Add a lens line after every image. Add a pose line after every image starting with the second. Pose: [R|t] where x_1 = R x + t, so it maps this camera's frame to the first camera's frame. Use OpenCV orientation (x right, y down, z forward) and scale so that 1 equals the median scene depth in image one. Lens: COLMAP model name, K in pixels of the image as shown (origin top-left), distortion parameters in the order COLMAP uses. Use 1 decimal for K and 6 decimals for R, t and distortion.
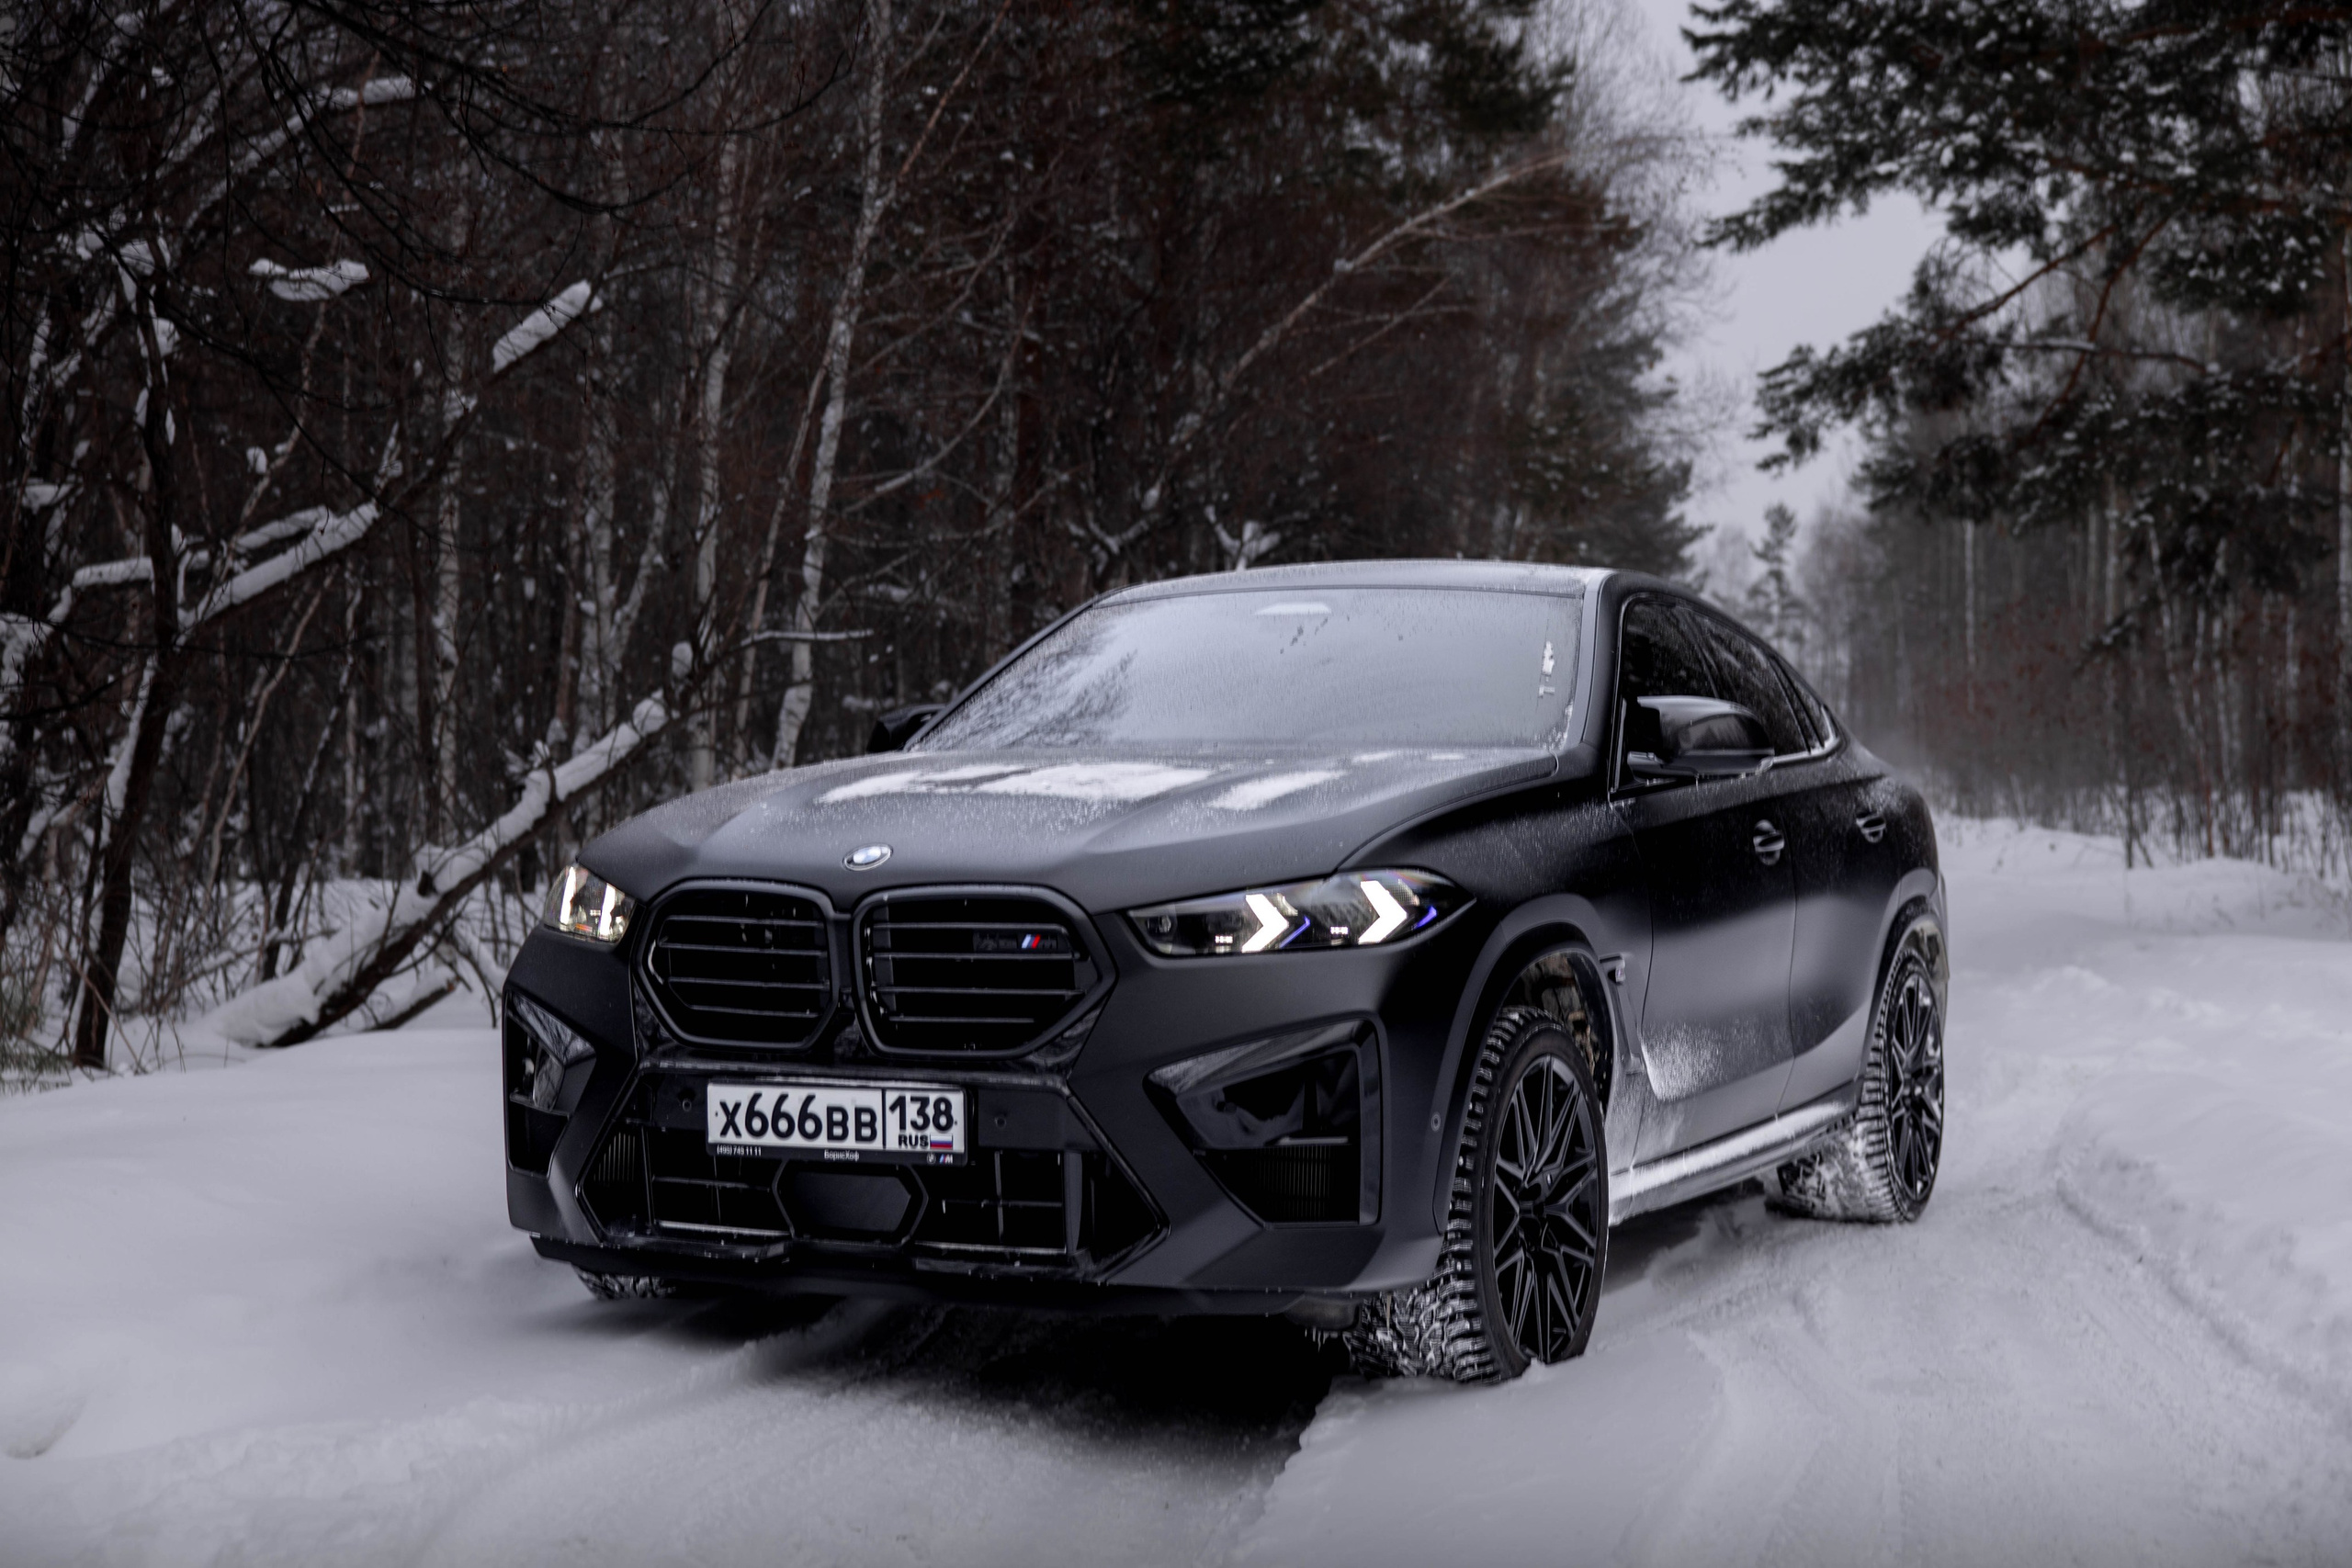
lens RADIAL K [[3462.9, 0, 1176.7], [0, 3462.9, 781.5], [0, 0, 1]] dist [0.035983, 0.000000]
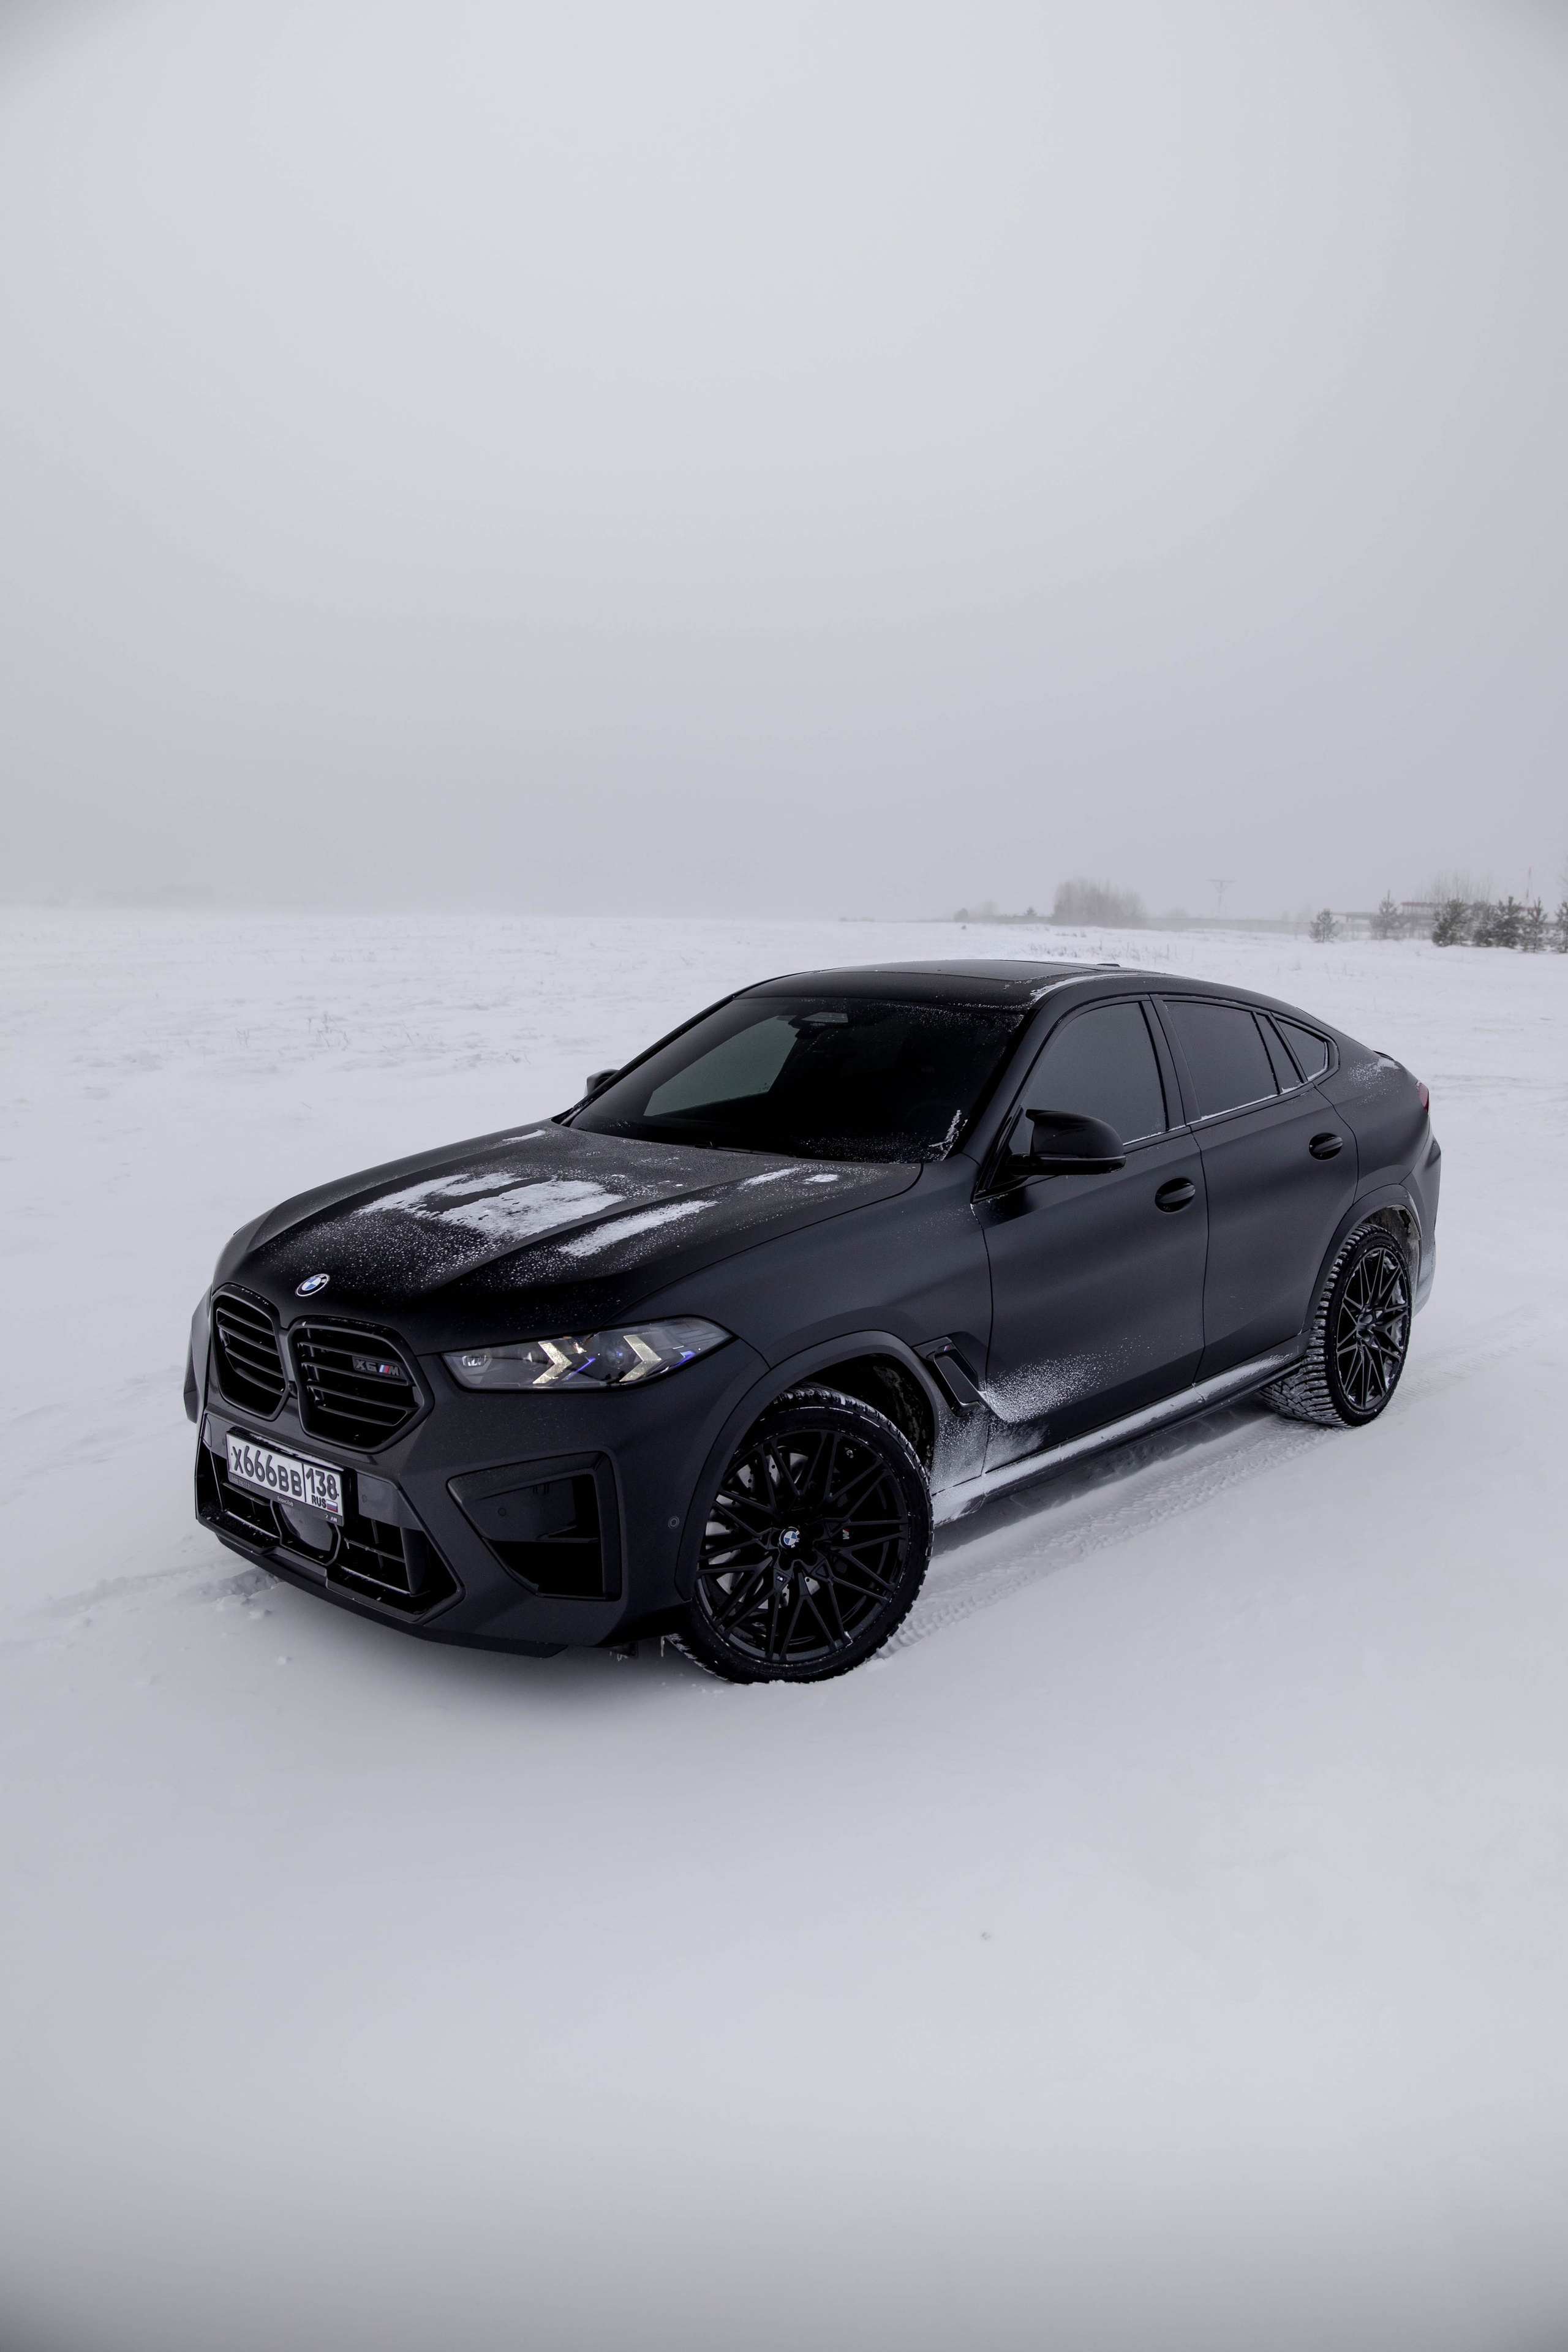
lens RADIAL K [[1752.2, 0, 778.1], [0, 1752.2, 1172.2], [0, 0, 1]] dist [-0.014612, -0.002458]
pose [[0.950052, 0.034197, -0.310213, 0.306300], [0.016298, 0.987186, 0.158738, -0.132226], [0.311666, -0.155865, 0.937321, 0.416194]]
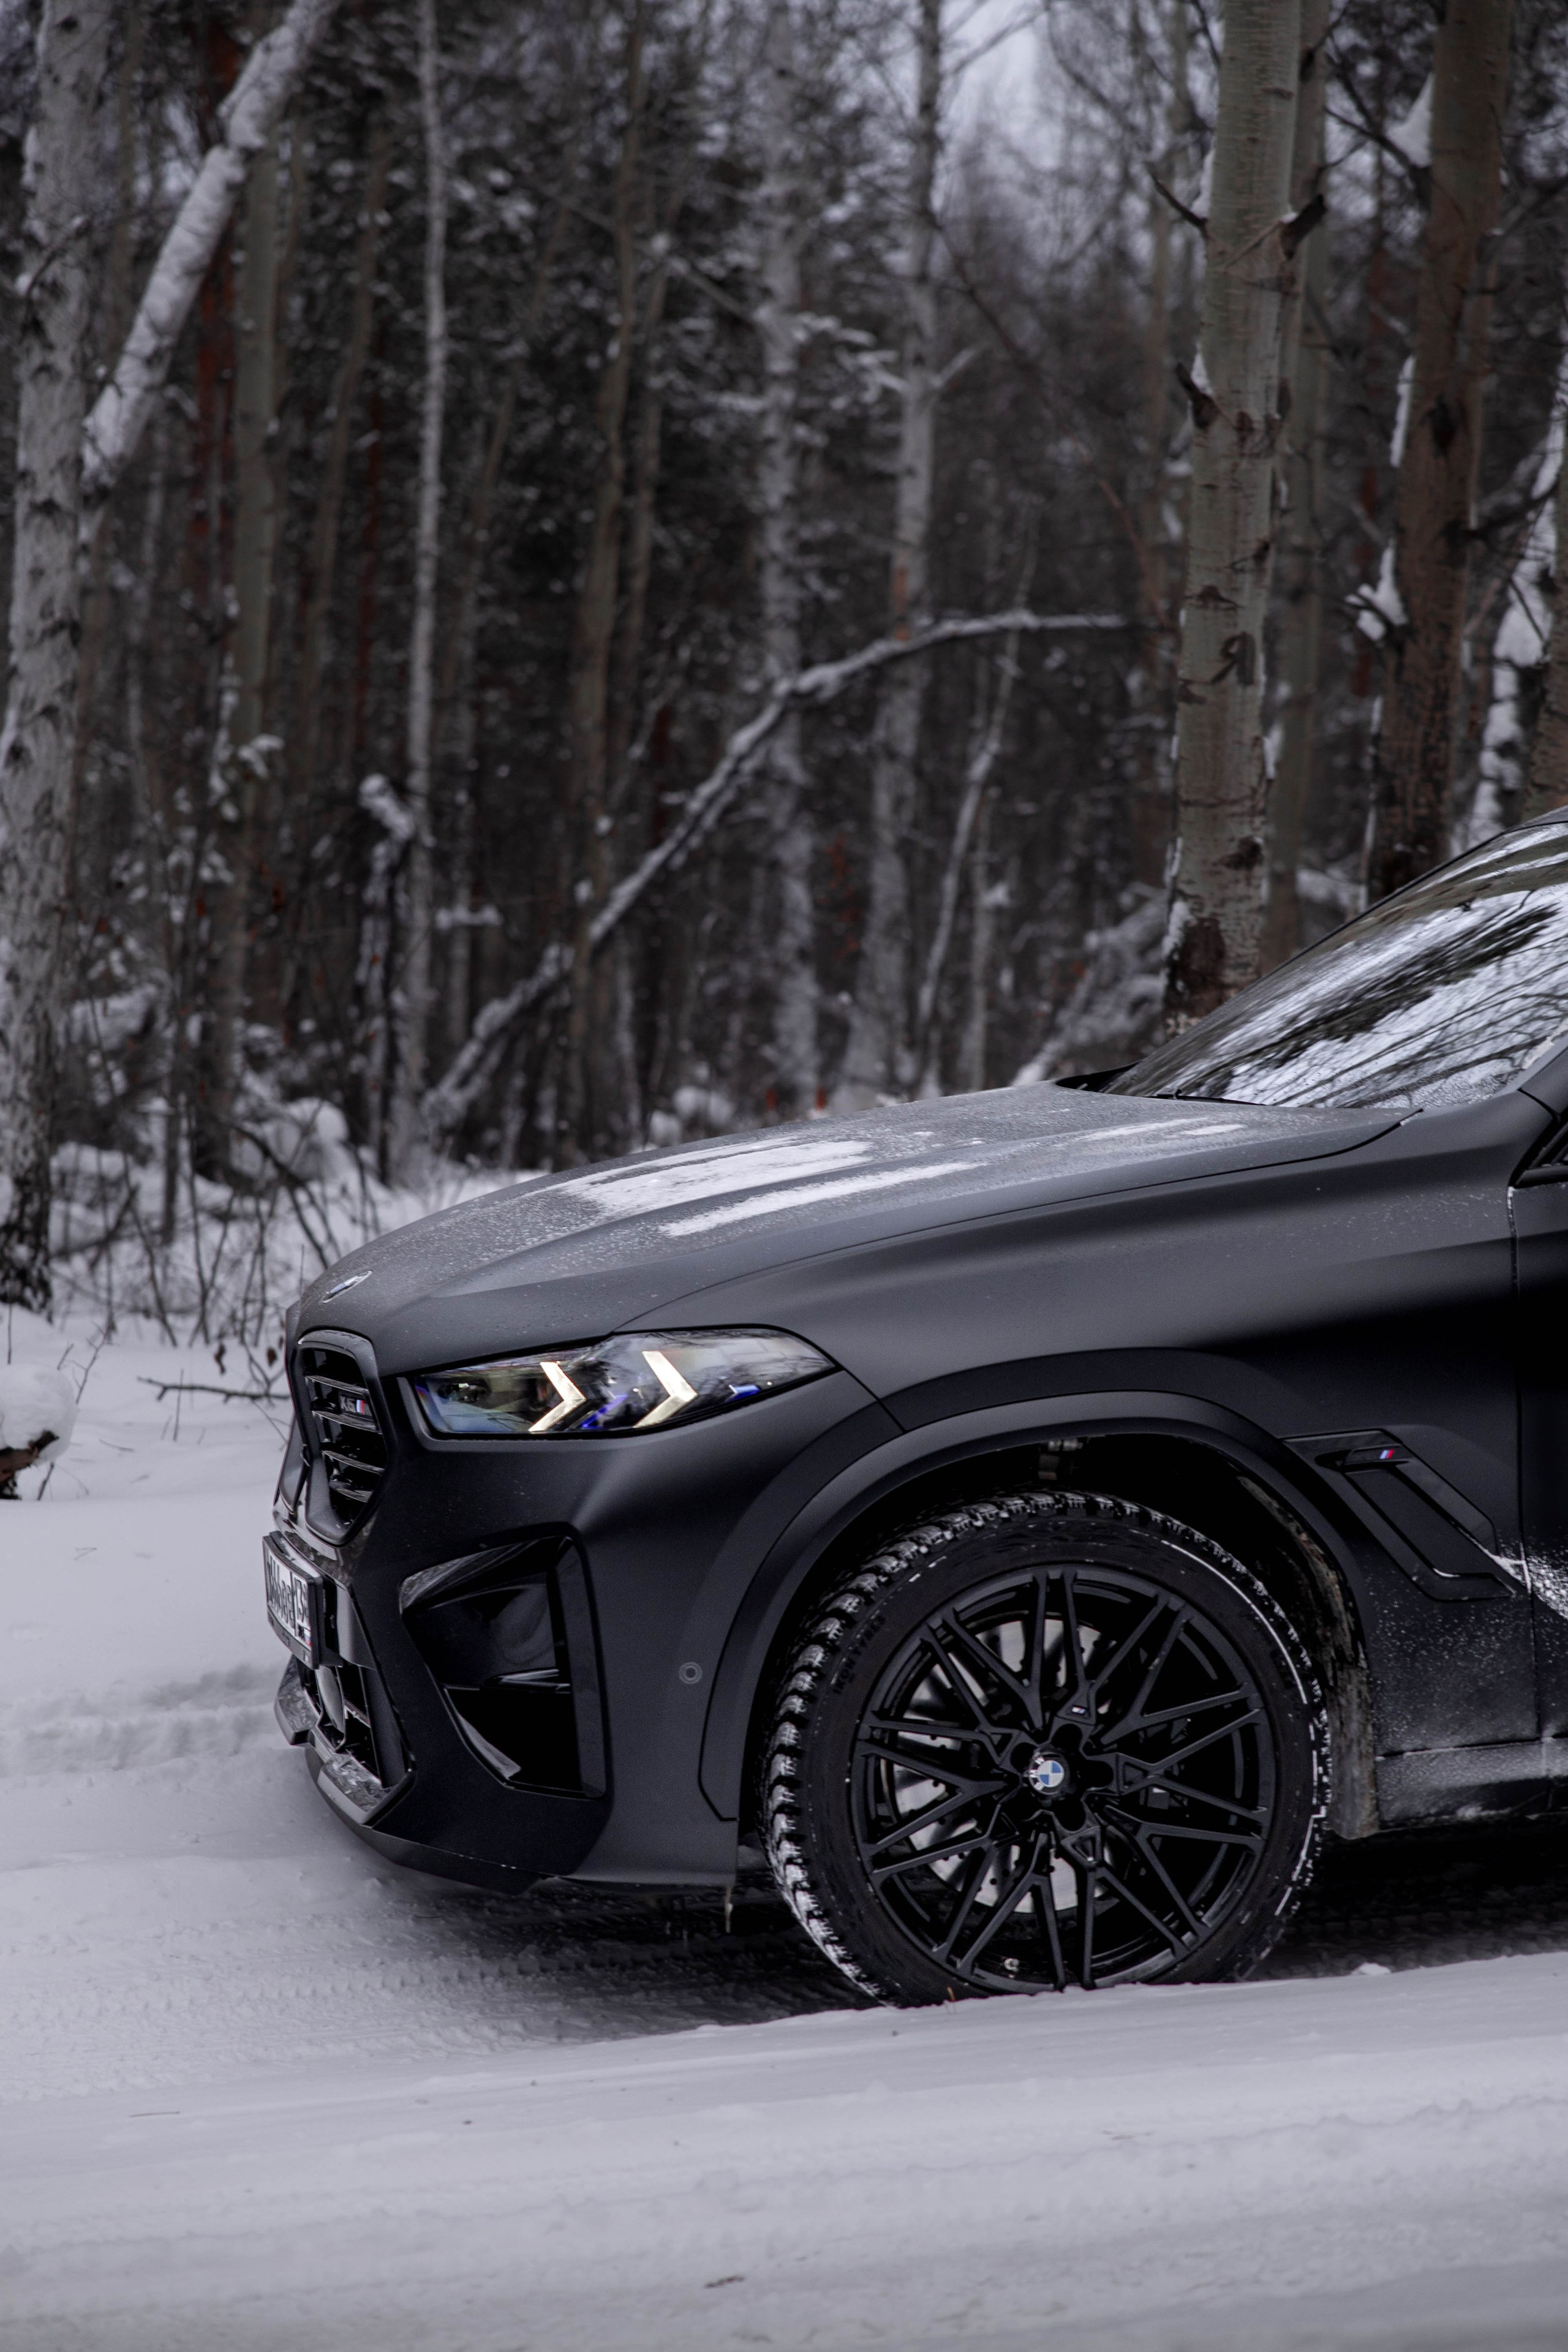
lens RADIAL K [[4541.6, 0, 775.4], [0, 4541.6, 1182.6], [0, 0, 1]] dist [0.013852, 0.000000]
pose [[0.619248, 0.018090, -0.784987, 0.845417], [0.054029, 0.996383, 0.065583, -0.069928], [0.783334, -0.083024, 0.616031, 0.414855]]
